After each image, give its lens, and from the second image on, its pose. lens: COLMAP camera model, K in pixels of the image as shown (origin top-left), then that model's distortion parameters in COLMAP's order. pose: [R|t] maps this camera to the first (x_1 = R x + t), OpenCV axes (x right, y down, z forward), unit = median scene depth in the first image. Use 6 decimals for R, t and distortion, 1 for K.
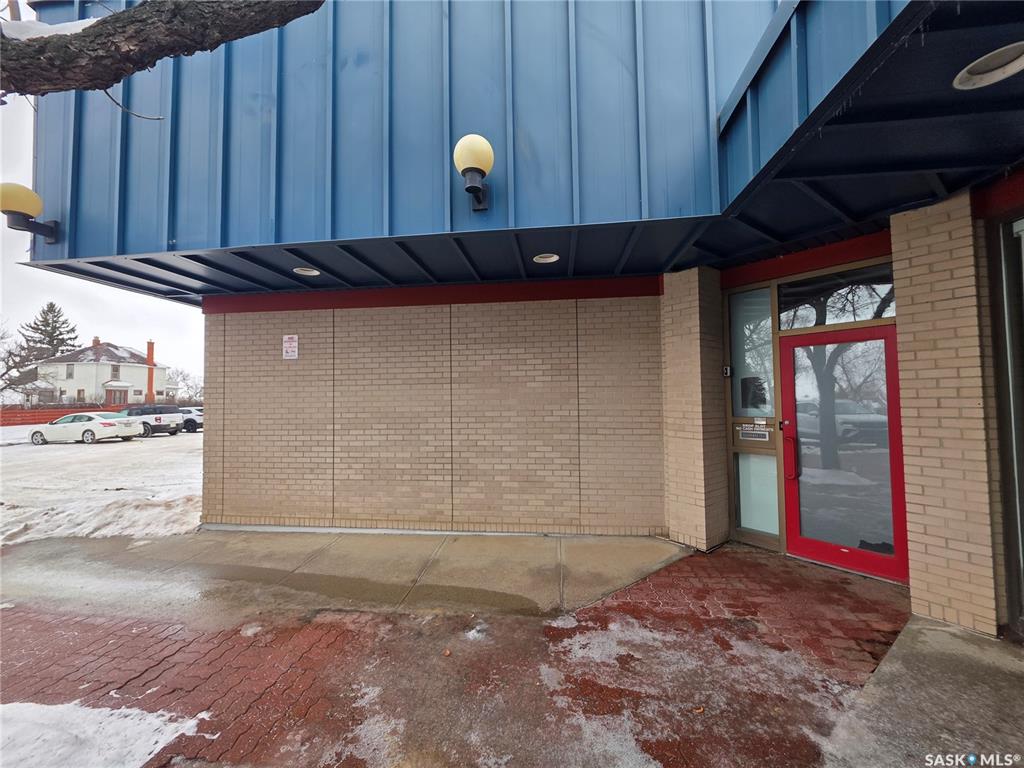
lens RADIAL K [[409.2, 0, 510.9], [0, 409.2, 383.0], [0, 0, 1]] dist [0.001135, 0.000198]
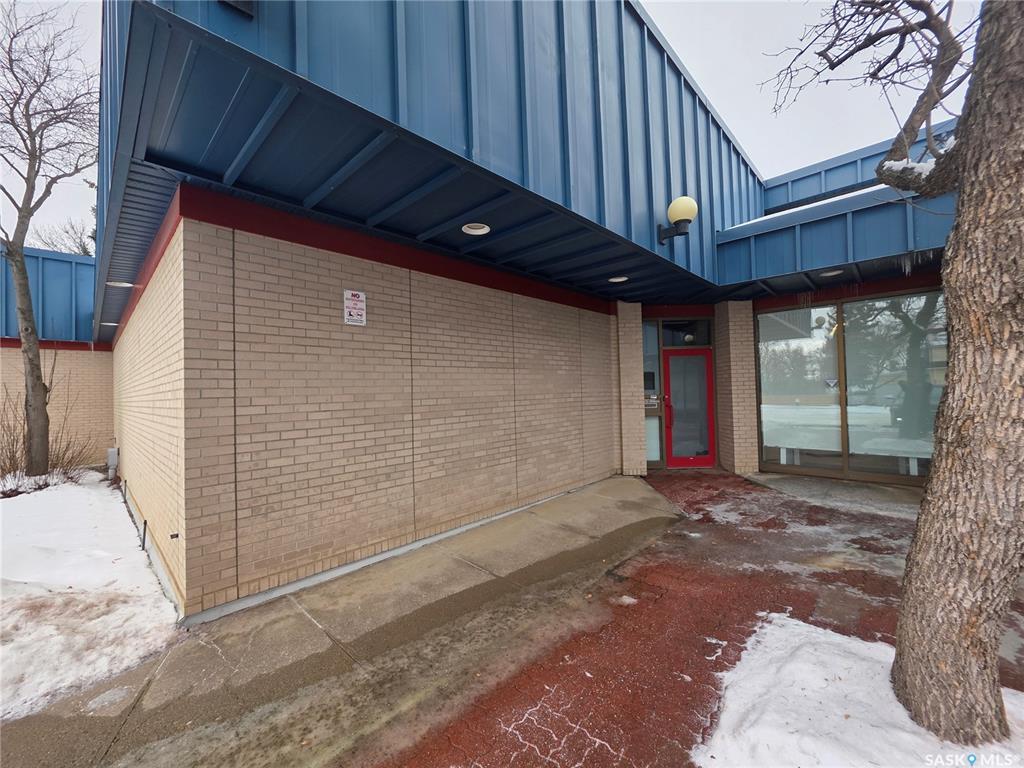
lens RADIAL K [[409.2, 0, 510.9], [0, 409.2, 383.0], [0, 0, 1]] dist [0.001135, 0.000198]
pose [[0.595717, 0.012152, 0.803102, -0.993645], [-0.012035, 0.999908, -0.006203, 0.044788], [-0.803104, -0.005970, 0.595809, 0.381477]]
